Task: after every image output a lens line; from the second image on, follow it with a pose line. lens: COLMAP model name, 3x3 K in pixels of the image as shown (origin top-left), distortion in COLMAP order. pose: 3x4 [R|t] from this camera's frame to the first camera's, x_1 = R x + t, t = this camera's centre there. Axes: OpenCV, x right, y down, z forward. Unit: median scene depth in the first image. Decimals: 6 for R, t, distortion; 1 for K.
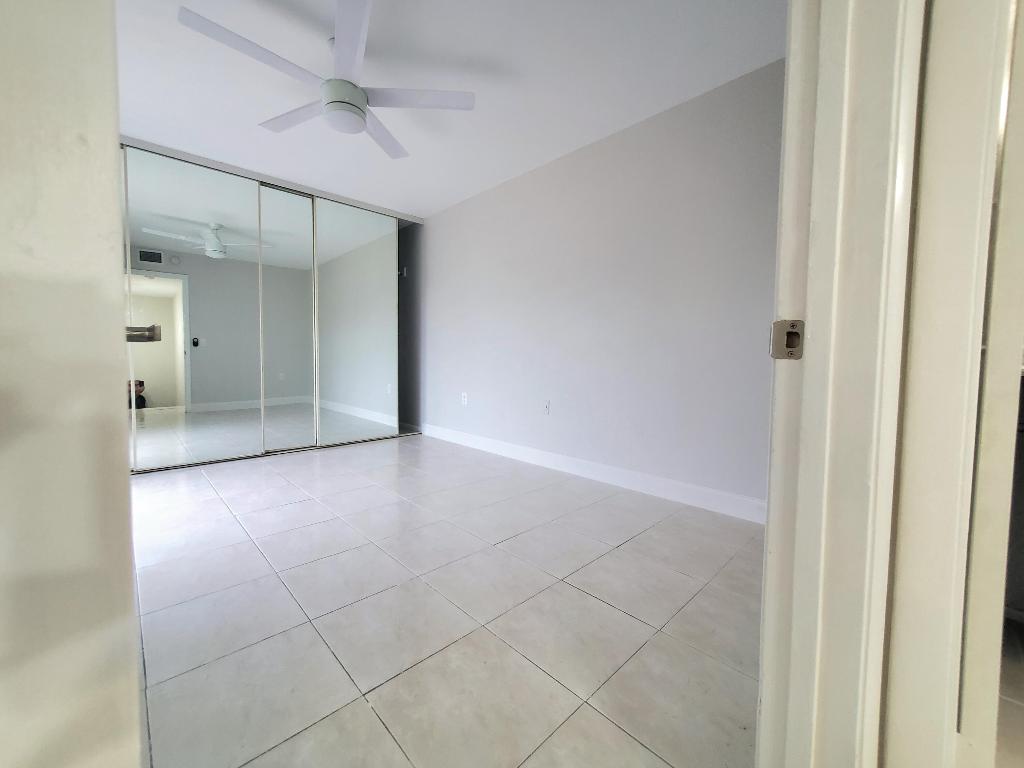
lens RADIAL K [[407.4, 0, 510.7], [0, 407.4, 381.8], [0, 0, 1]] dist [0.015435, -0.000866]
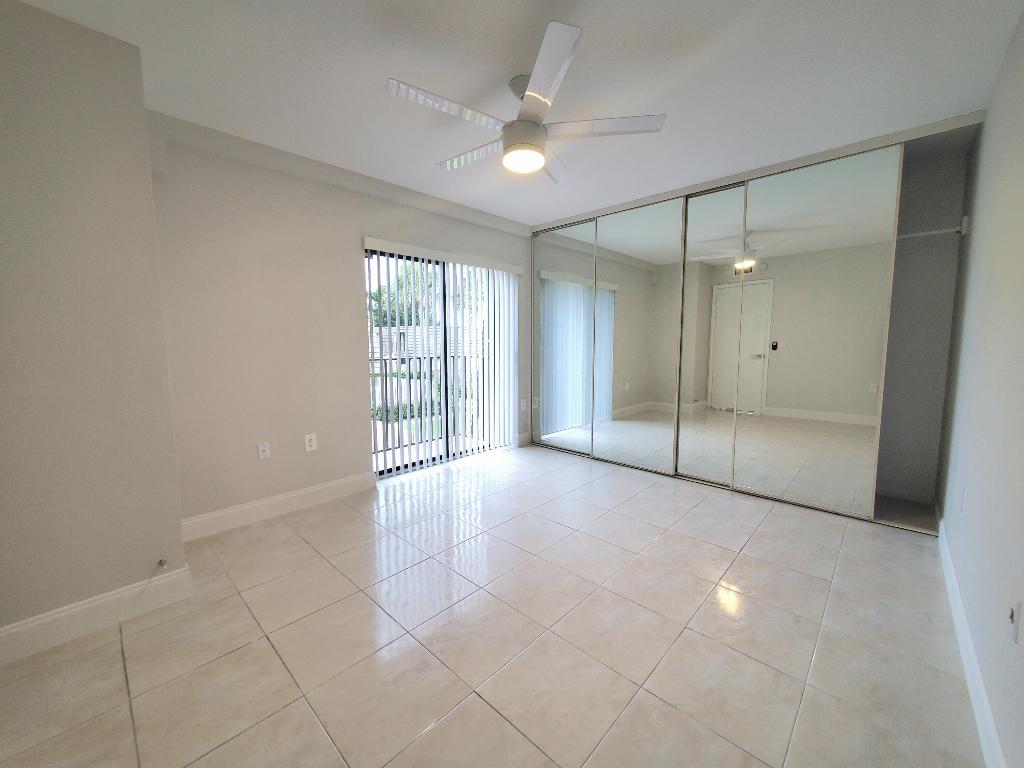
lens RADIAL K [[407.4, 0, 511.4], [0, 407.4, 379.1], [0, 0, 1]] dist [0.015435, -0.000866]
pose [[0.041616, 0.093149, -0.994782, 0.325107], [-0.061973, 0.993968, 0.090480, -0.109059], [0.997210, 0.057885, 0.047138, 0.511778]]
